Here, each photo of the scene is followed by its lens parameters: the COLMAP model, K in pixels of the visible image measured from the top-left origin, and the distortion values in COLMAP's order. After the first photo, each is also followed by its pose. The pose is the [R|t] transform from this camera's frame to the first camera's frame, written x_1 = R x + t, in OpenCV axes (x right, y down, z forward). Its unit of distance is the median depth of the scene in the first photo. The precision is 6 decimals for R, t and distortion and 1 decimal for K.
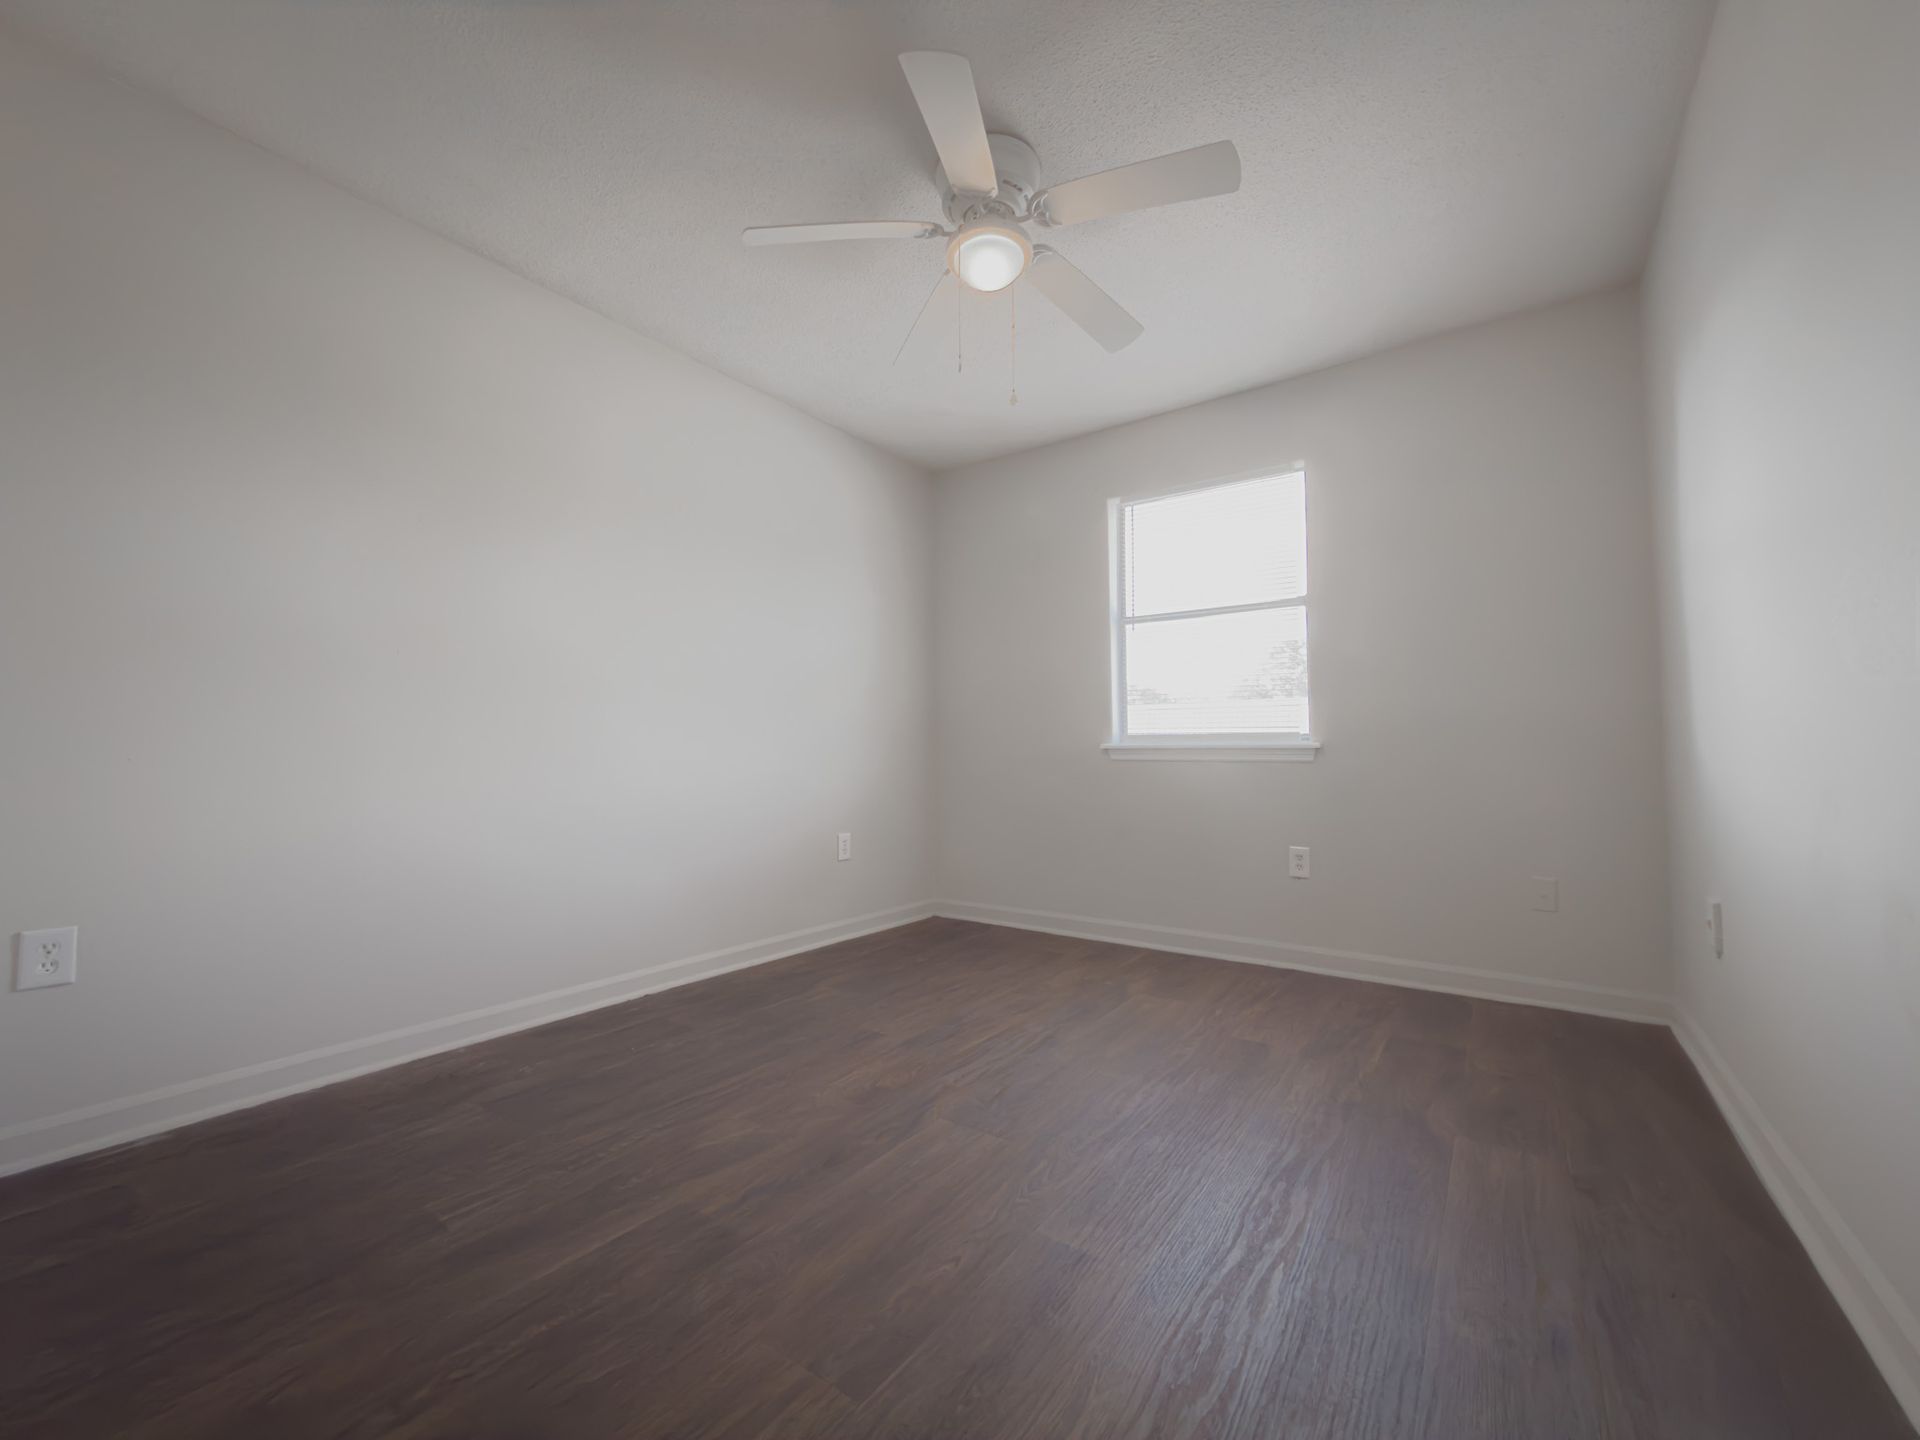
lens RADIAL K [[768.8, 0, 964.6], [0, 768.8, 734.6], [0, 0, 1]] dist [-0.000575, -0.000013]
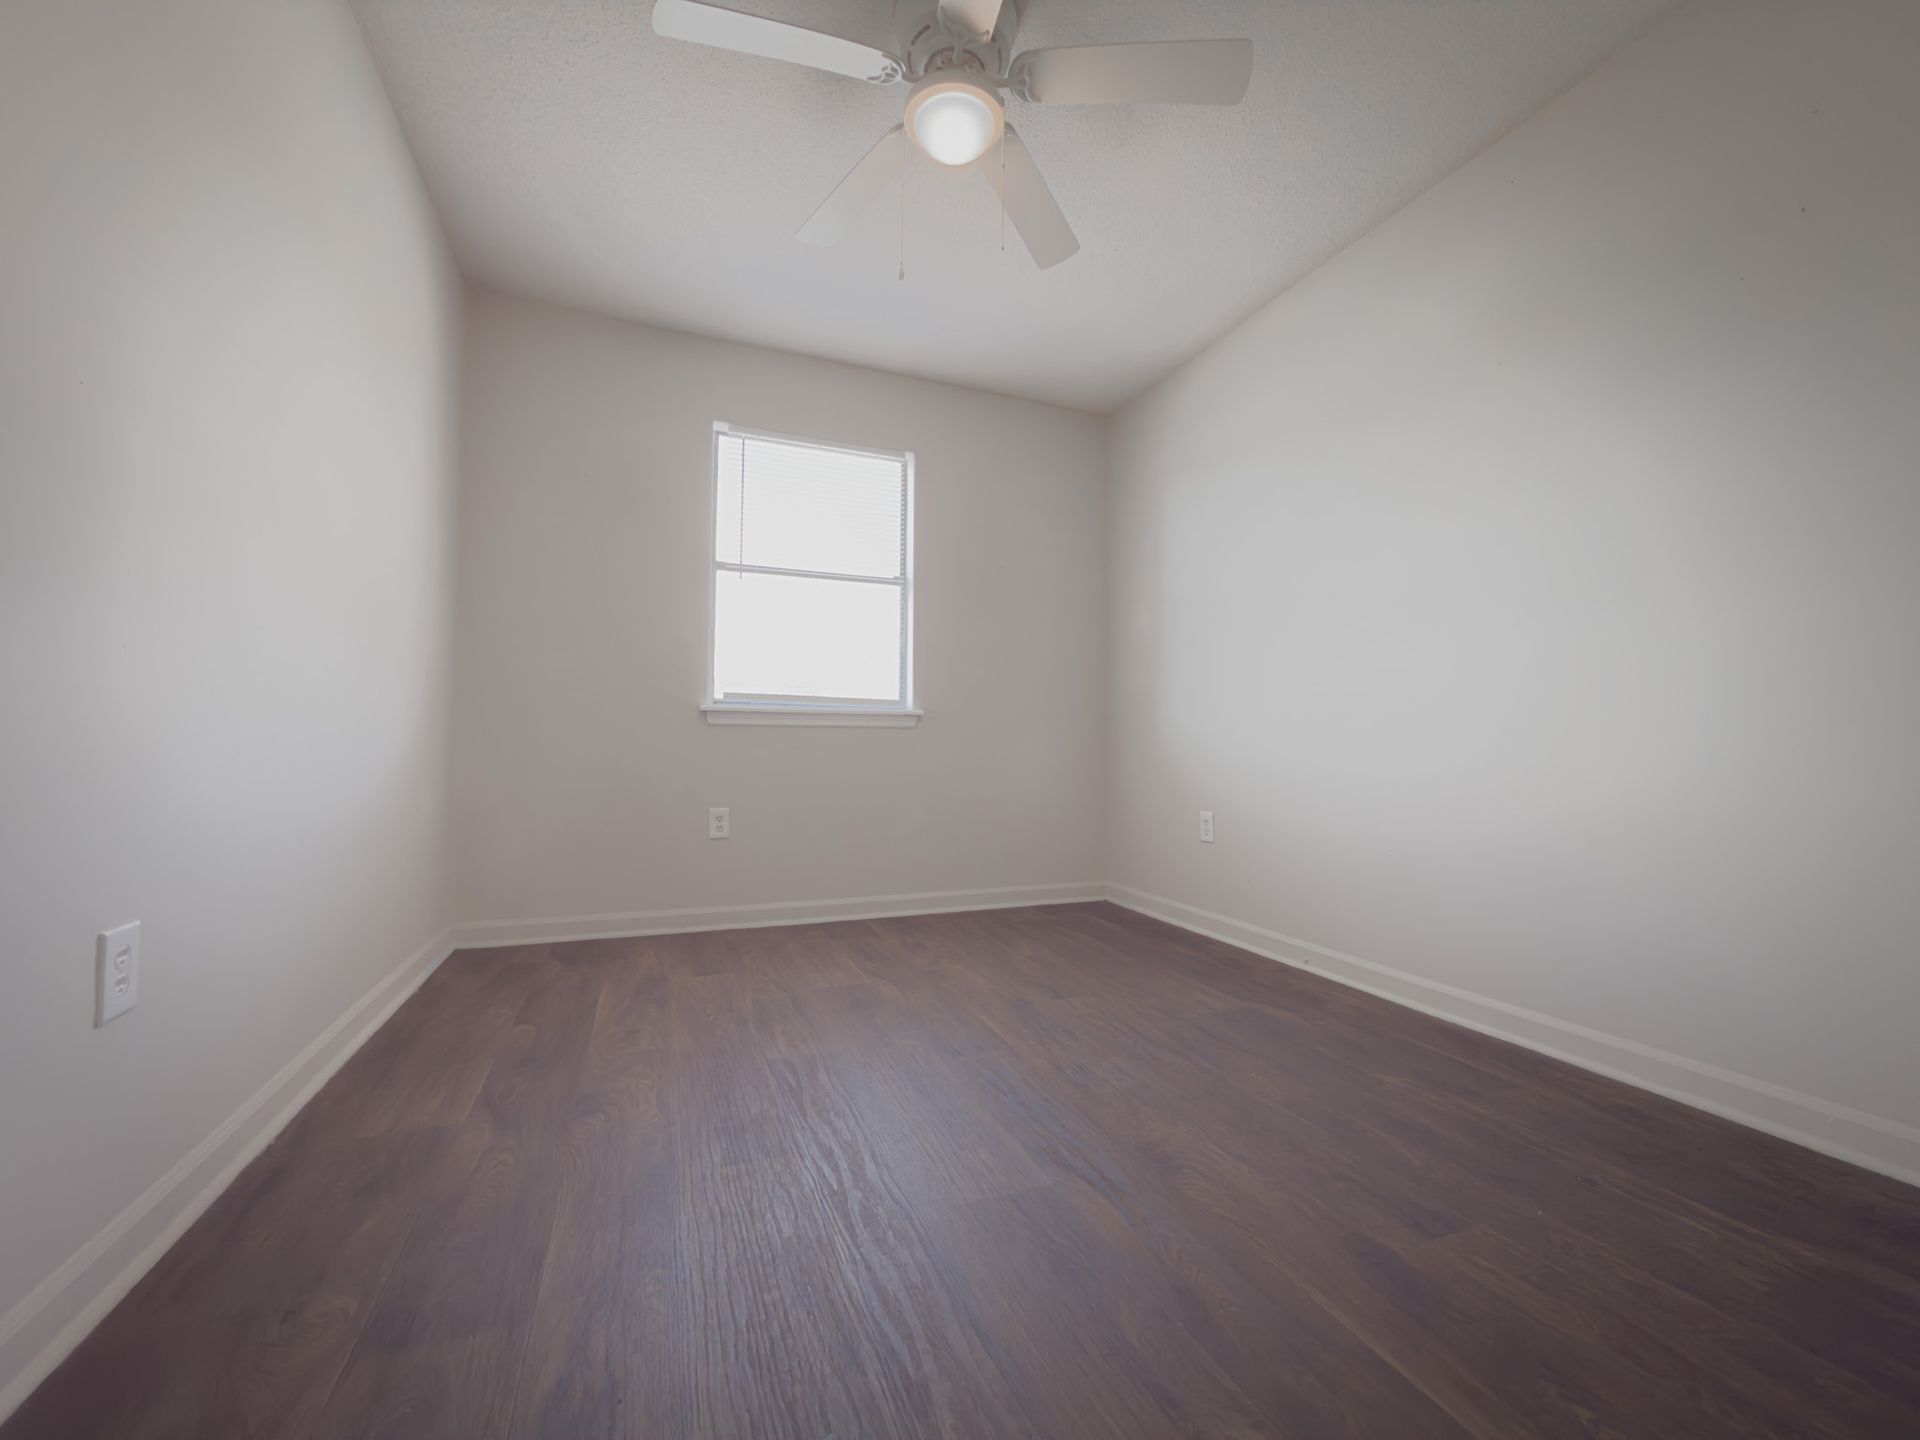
lens RADIAL K [[768.8, 0, 963.1], [0, 768.8, 717.8], [0, 0, 1]] dist [-0.000575, -0.000013]
pose [[0.549415, 0.015438, 0.835407, -0.378808], [-0.039966, 0.999170, 0.007820, 0.008445], [-0.834593, -0.037685, 0.549577, 0.279634]]
